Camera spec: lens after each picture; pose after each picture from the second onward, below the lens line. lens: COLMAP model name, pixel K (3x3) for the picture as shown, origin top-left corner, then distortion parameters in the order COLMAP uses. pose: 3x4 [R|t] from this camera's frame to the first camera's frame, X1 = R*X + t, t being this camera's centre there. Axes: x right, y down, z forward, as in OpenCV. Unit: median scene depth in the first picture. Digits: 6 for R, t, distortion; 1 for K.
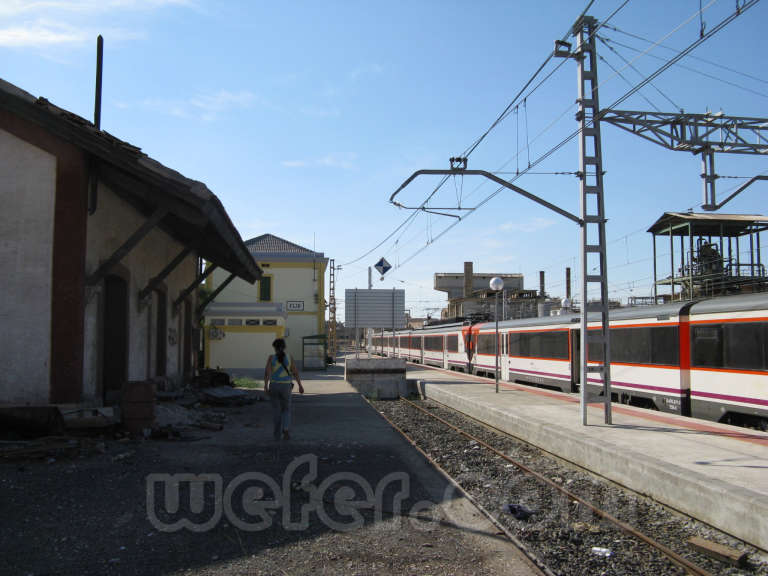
lens RADIAL K [[795.6, 0, 384.0], [0, 795.6, 288.0], [0, 0, 1]] dist [-0.194498, 0.213273]
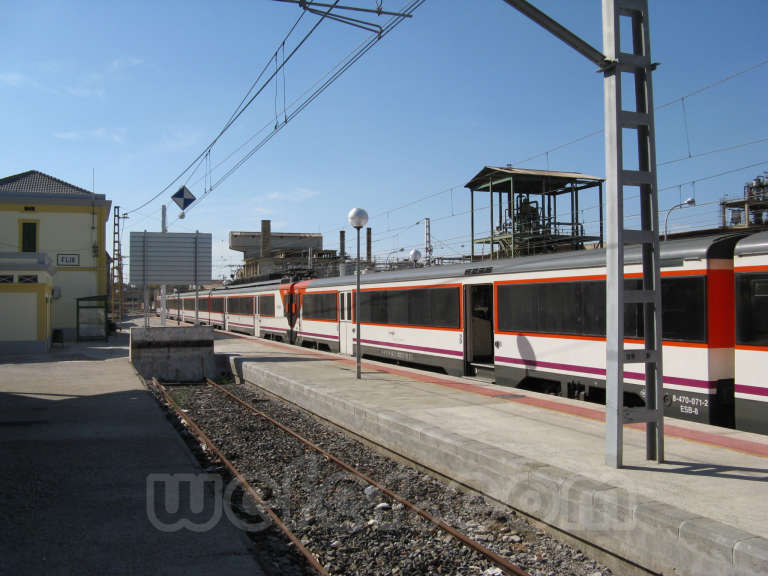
lens RADIAL K [[795.6, 0, 384.0], [0, 795.6, 288.0], [0, 0, 1]] dist [-0.194498, 0.213273]
pose [[0.966227, -0.000820, 0.257692, -0.006948], [-0.011452, 0.998870, 0.046118, 0.014591], [-0.257439, -0.047512, 0.965126, 0.211163]]
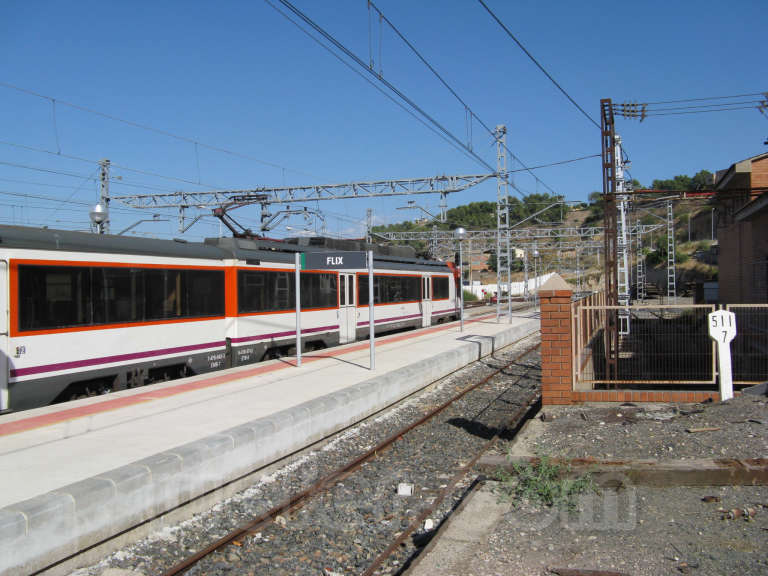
lens RADIAL K [[795.6, 0, 384.0], [0, 795.6, 288.0], [0, 0, 1]] dist [-0.194498, 0.213273]
pose [[-0.916277, 0.007410, 0.400476, -0.067673], [-0.017623, 0.998115, -0.058789, 0.051855], [-0.400156, -0.060924, -0.914420, 0.765355]]
